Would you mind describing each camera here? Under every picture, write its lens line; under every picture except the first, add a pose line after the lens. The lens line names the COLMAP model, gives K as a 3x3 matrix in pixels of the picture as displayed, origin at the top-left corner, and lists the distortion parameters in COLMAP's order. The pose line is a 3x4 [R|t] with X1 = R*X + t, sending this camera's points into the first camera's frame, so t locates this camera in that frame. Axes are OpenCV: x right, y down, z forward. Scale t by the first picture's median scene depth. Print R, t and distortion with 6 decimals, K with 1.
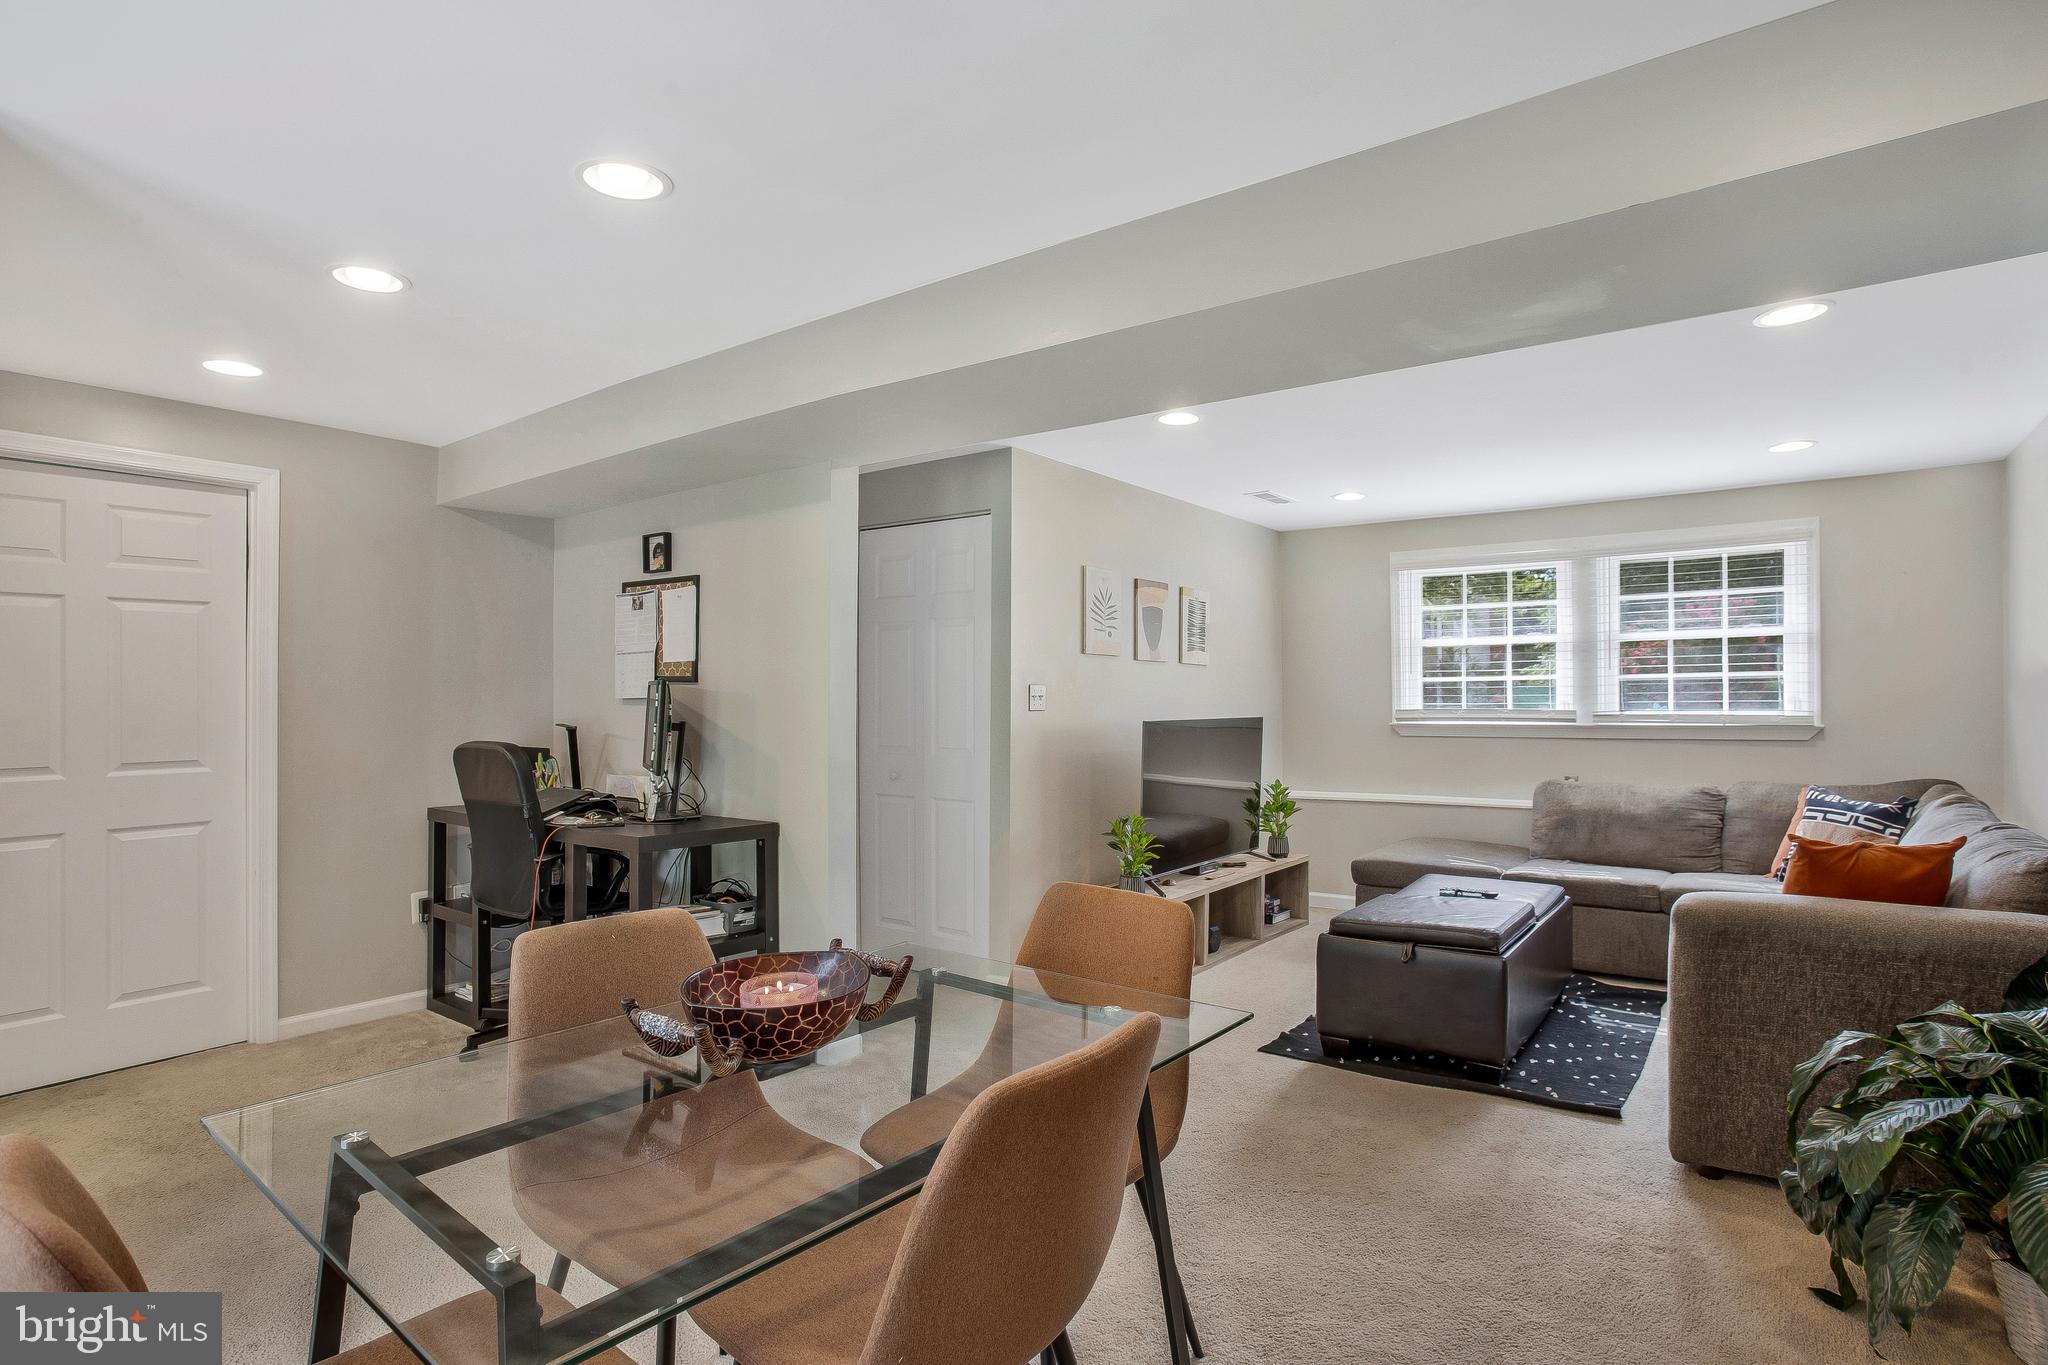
lens RADIAL K [[1119.6, 0, 1084.6], [0, 1119.6, 700.5], [0, 0, 1]] dist [-0.026145, -0.000286]
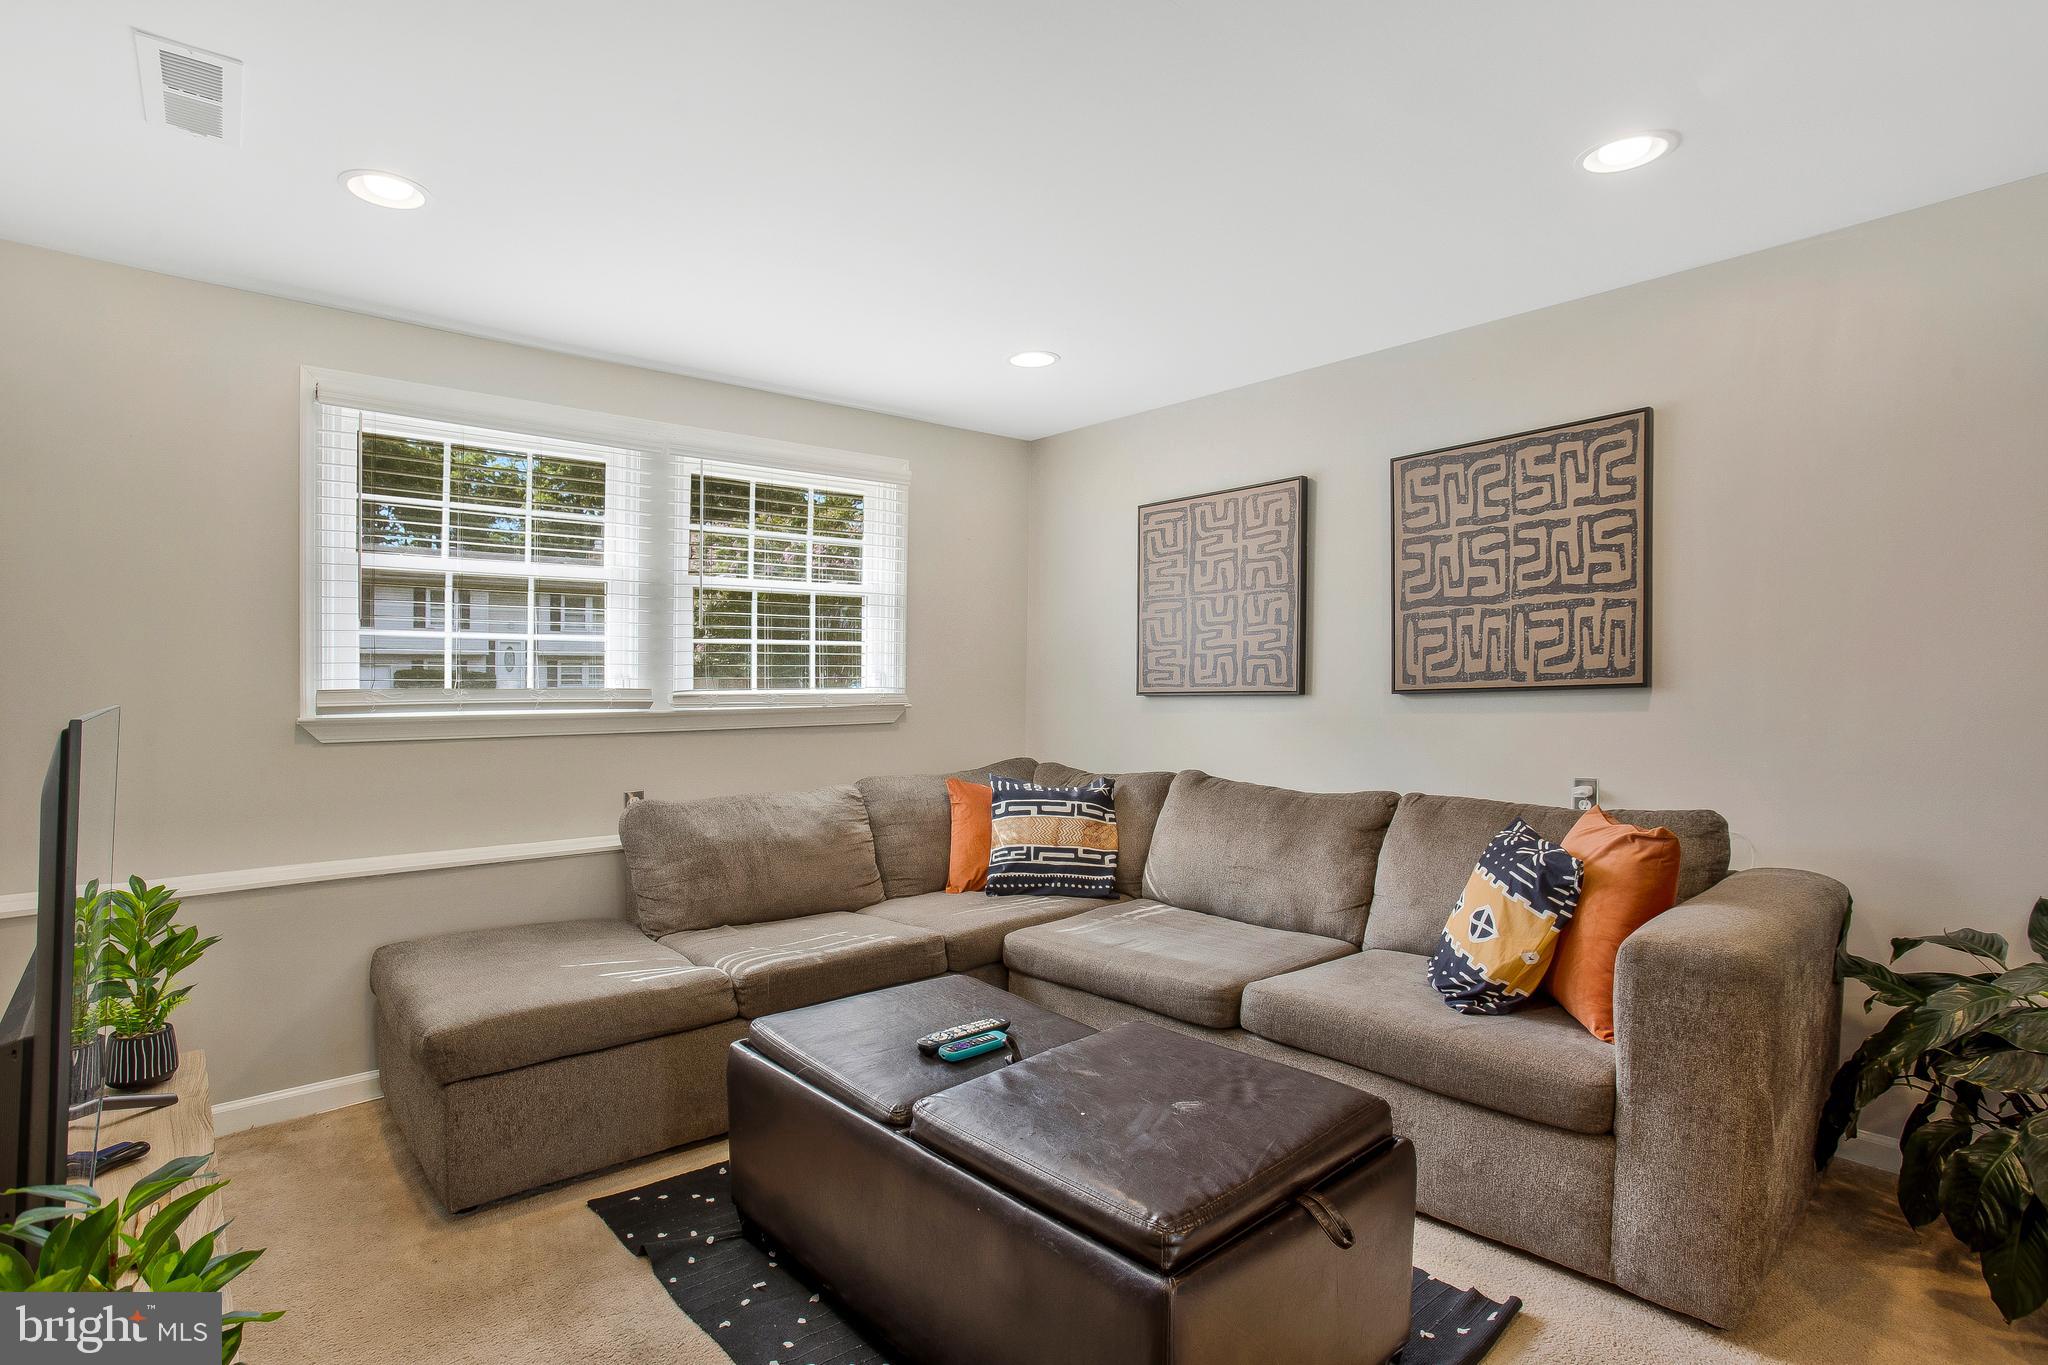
lens RADIAL K [[1026.2, 0, 1027.5], [0, 1026.2, 697.1], [0, 0, 1]] dist [-0.059580, 0.018273]
pose [[0.255183, -0.004266, 0.966883, -0.073388], [0.008728, 0.999960, 0.002108, 0.014624], [-0.966853, 0.007901, 0.255210, 0.667856]]
